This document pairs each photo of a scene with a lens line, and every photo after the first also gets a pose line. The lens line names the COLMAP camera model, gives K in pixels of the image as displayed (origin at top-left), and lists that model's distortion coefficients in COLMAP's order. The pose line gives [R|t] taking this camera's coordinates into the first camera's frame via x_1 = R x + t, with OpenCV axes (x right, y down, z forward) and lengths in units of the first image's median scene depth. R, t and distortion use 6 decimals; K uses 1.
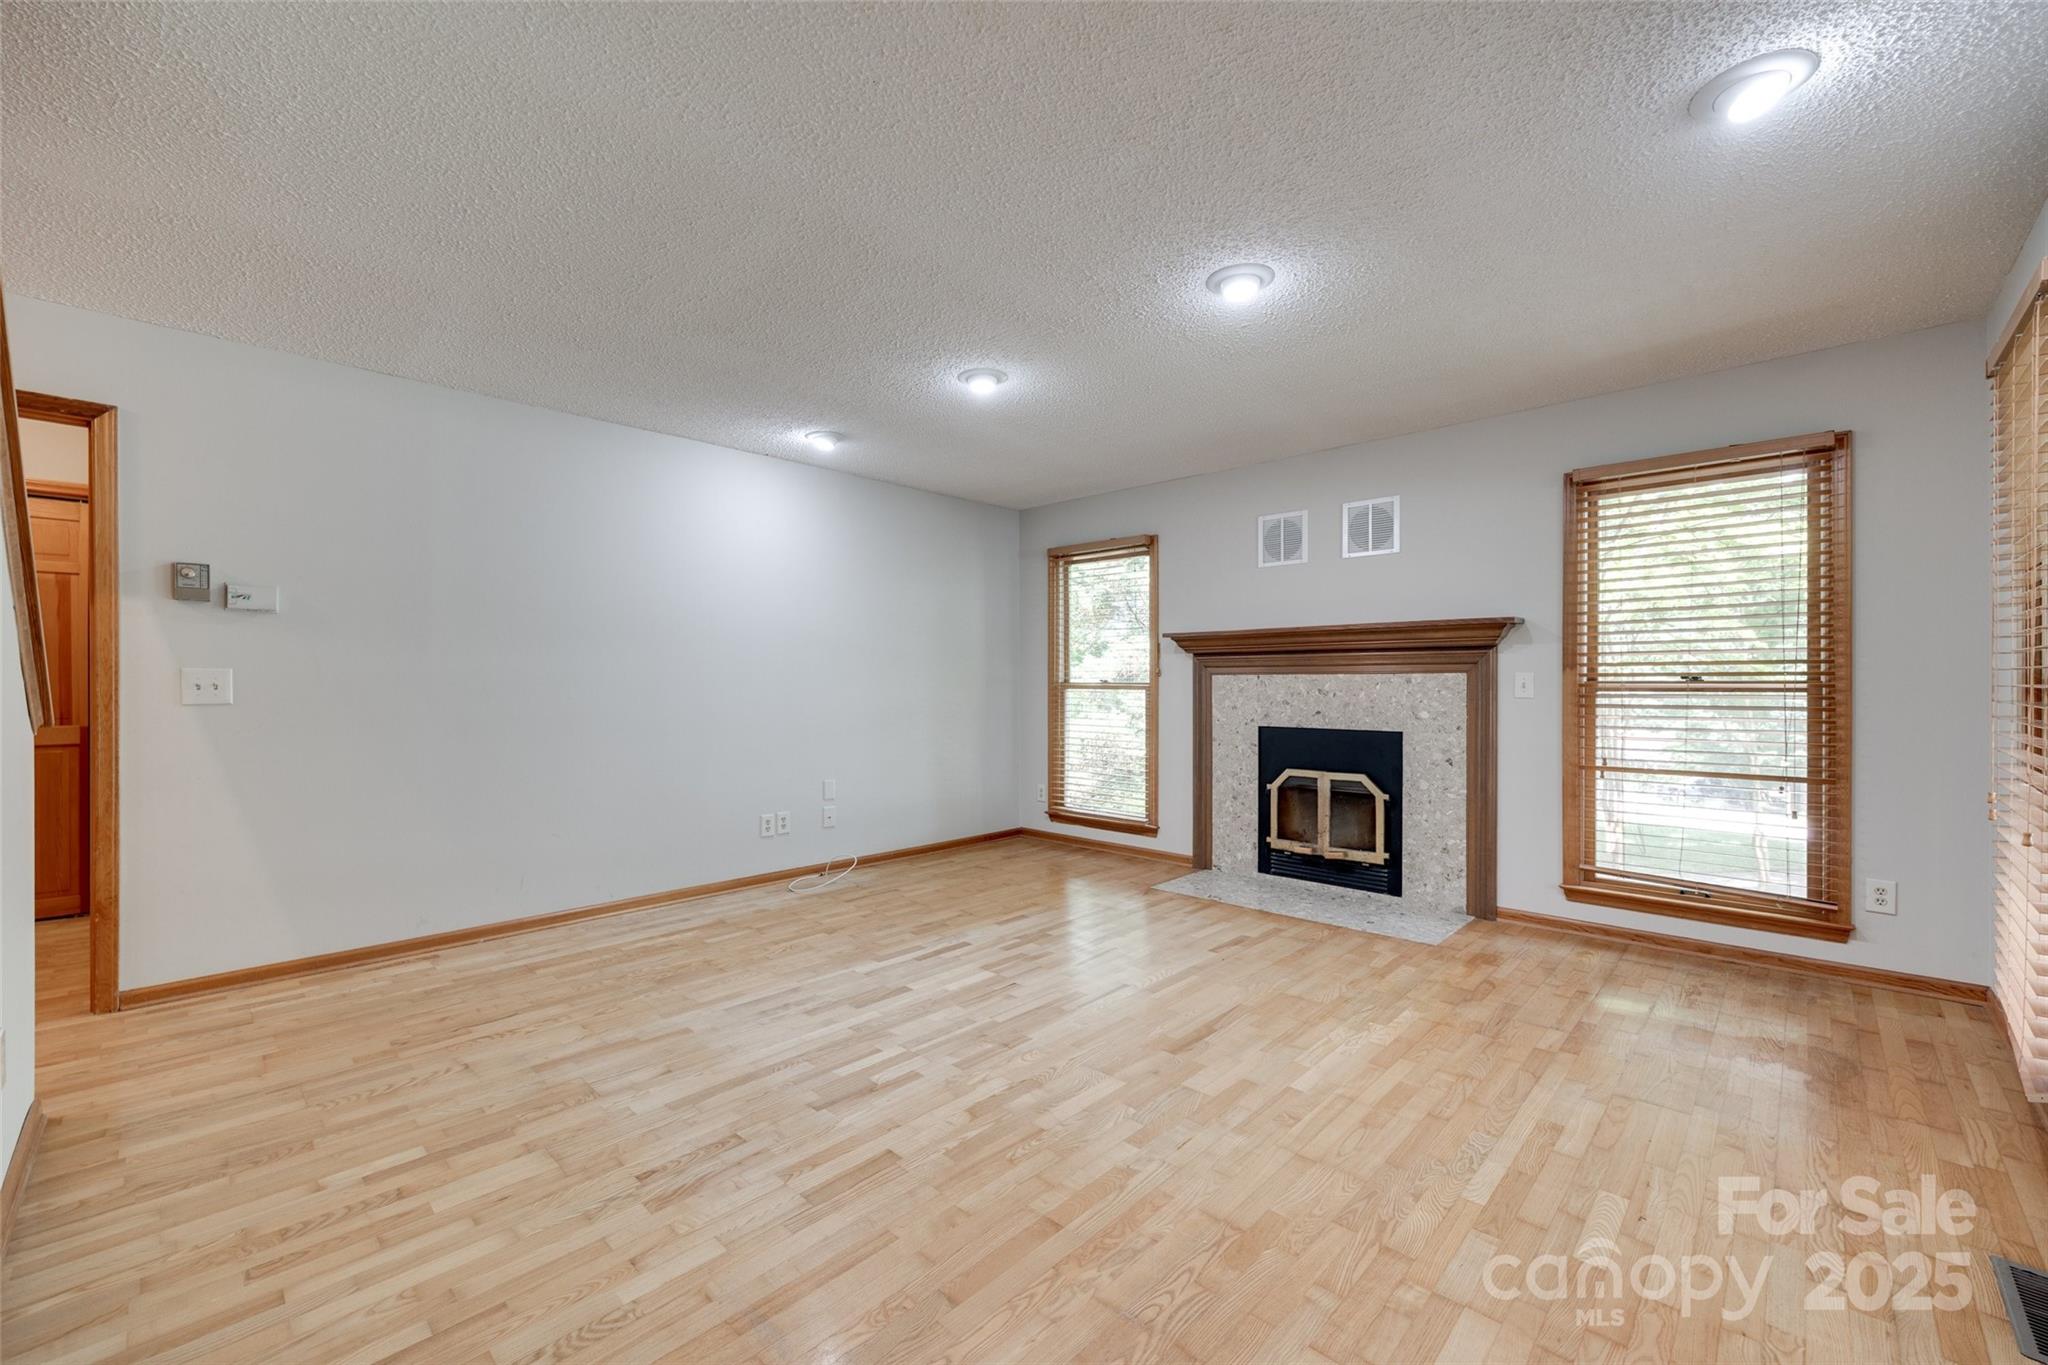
lens RADIAL K [[824.1, 0, 1043.8], [0, 824.1, 677.3], [0, 0, 1]] dist [-0.000841, -0.000046]
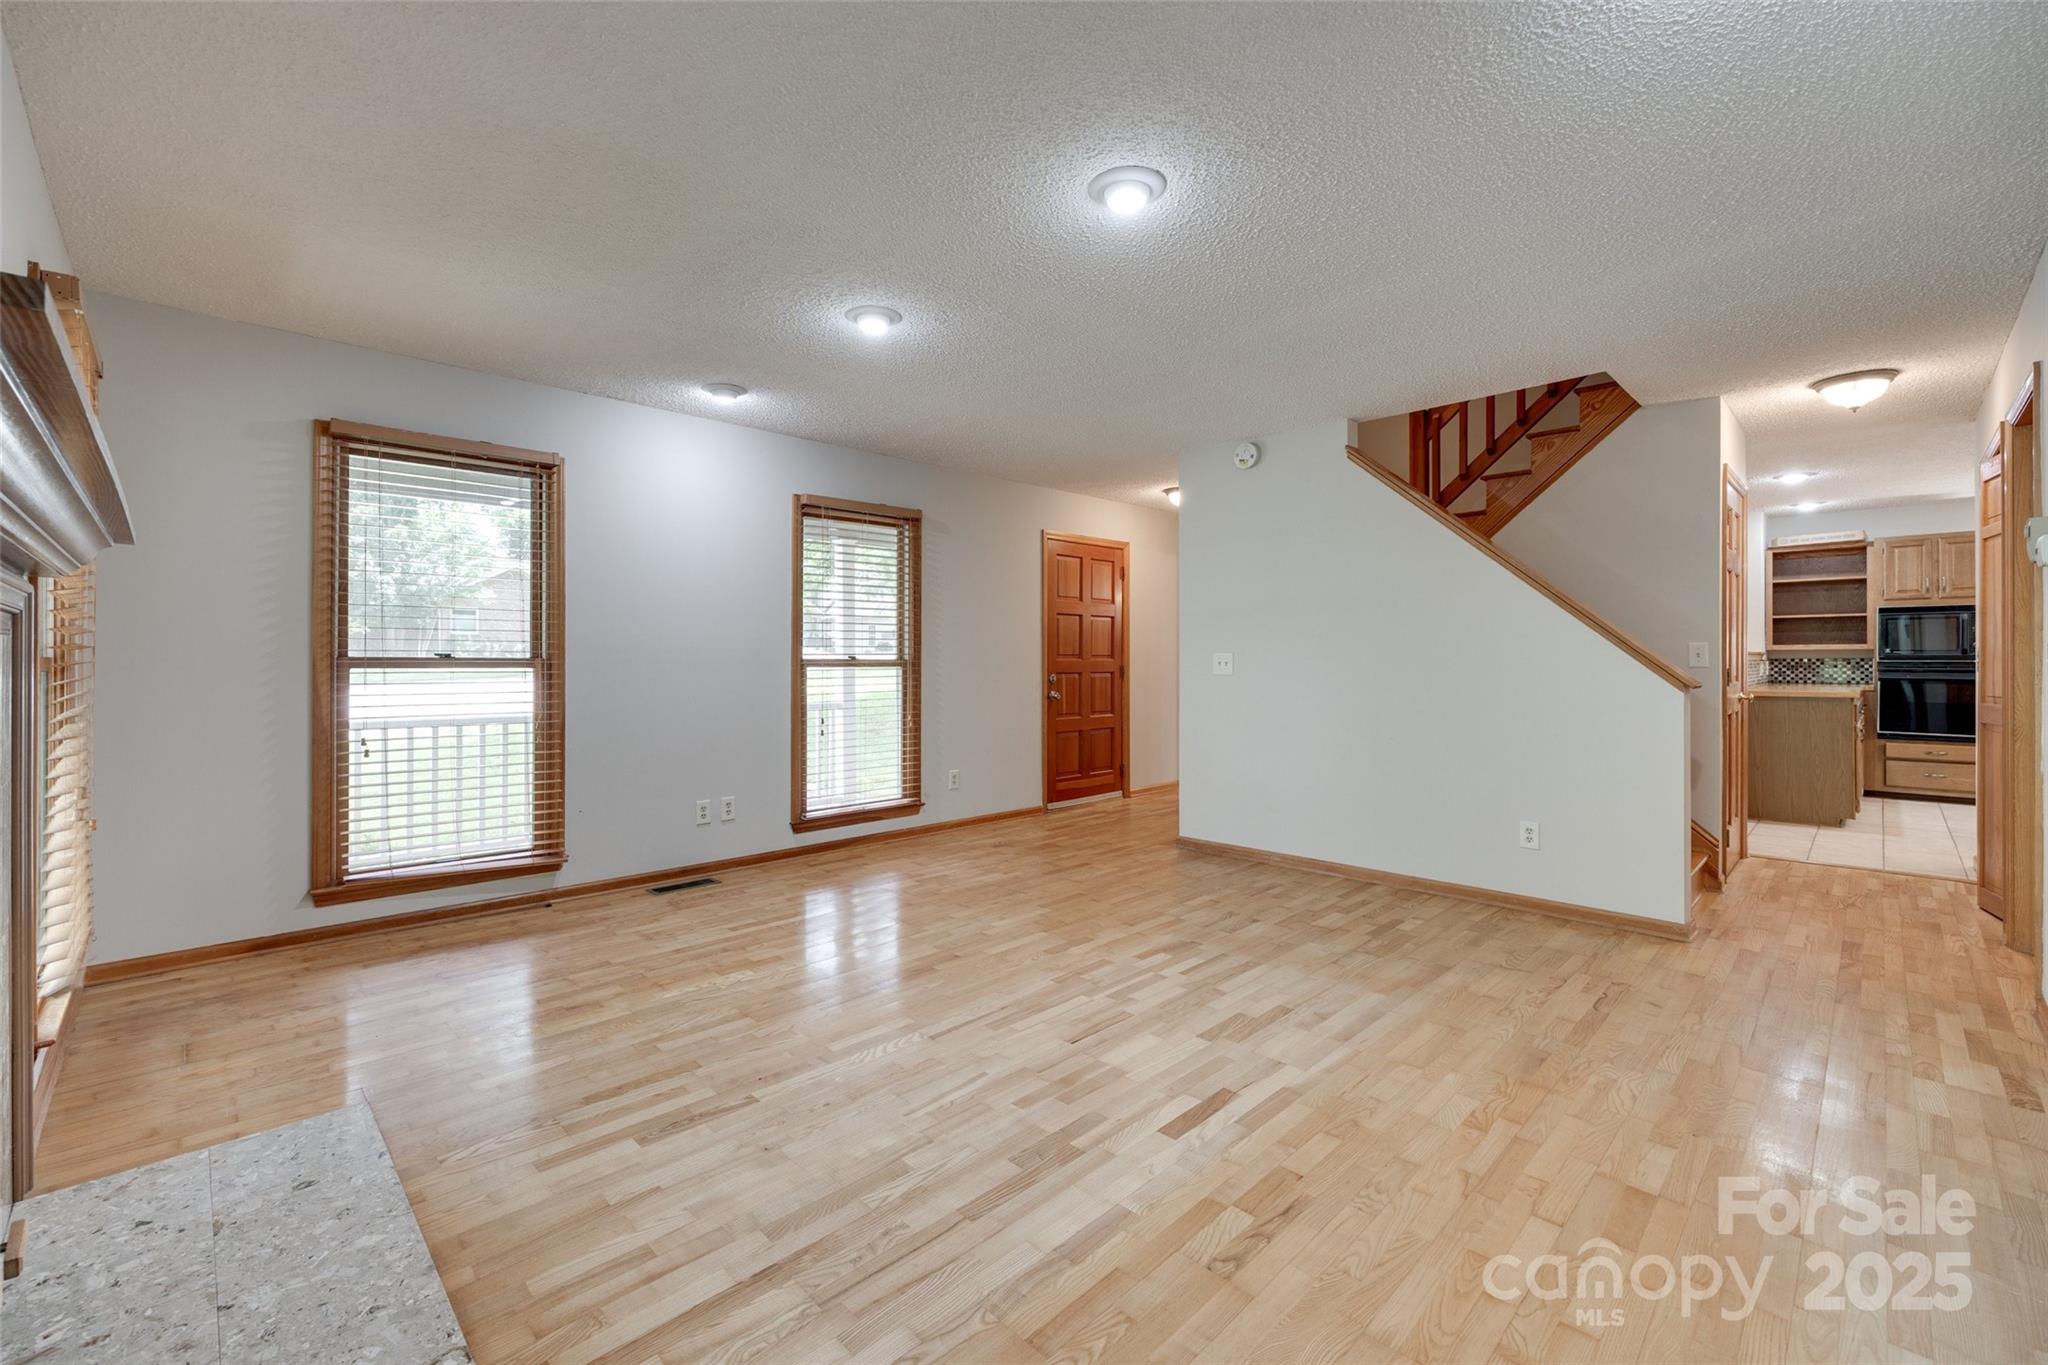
lens RADIAL K [[848.1, 0, 1036.4], [0, 848.1, 662.8], [0, 0, 1]] dist [0.001398, 0.000375]
pose [[-0.999521, -0.000338, 0.030945, -0.027878], [-0.000482, 0.999989, -0.004652, 0.015941], [-0.030943, -0.004665, -0.999510, 1.944386]]
